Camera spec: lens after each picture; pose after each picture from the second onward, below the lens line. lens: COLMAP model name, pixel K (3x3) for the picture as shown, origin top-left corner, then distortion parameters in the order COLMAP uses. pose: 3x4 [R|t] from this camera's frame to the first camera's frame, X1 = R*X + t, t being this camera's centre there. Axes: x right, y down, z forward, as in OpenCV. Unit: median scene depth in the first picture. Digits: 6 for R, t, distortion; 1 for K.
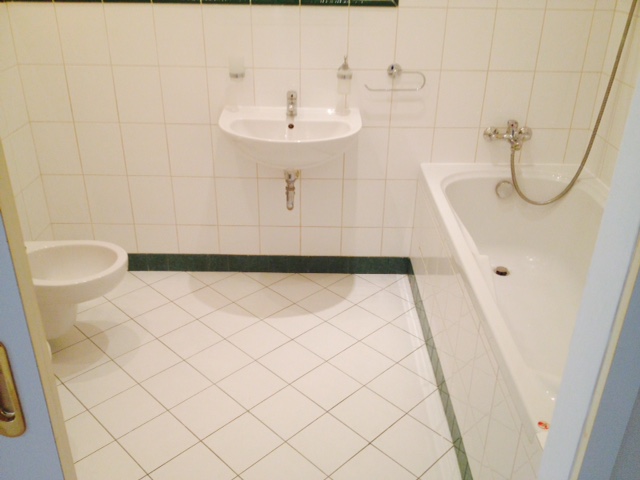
lens RADIAL K [[605.8, 0, 320.0], [0, 605.8, 240.0], [0, 0, 1]] dist [0.115516, -0.215881]
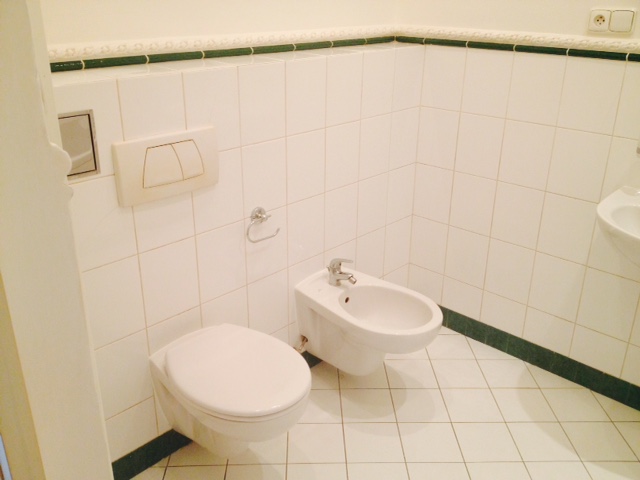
lens RADIAL K [[605.8, 0, 320.0], [0, 605.8, 240.0], [0, 0, 1]] dist [0.115516, -0.215881]
pose [[0.728098, 0.261980, -0.633435, 0.083192], [-0.312739, 0.949261, 0.033125, -0.056125], [0.609973, 0.173981, 0.773087, 0.153202]]
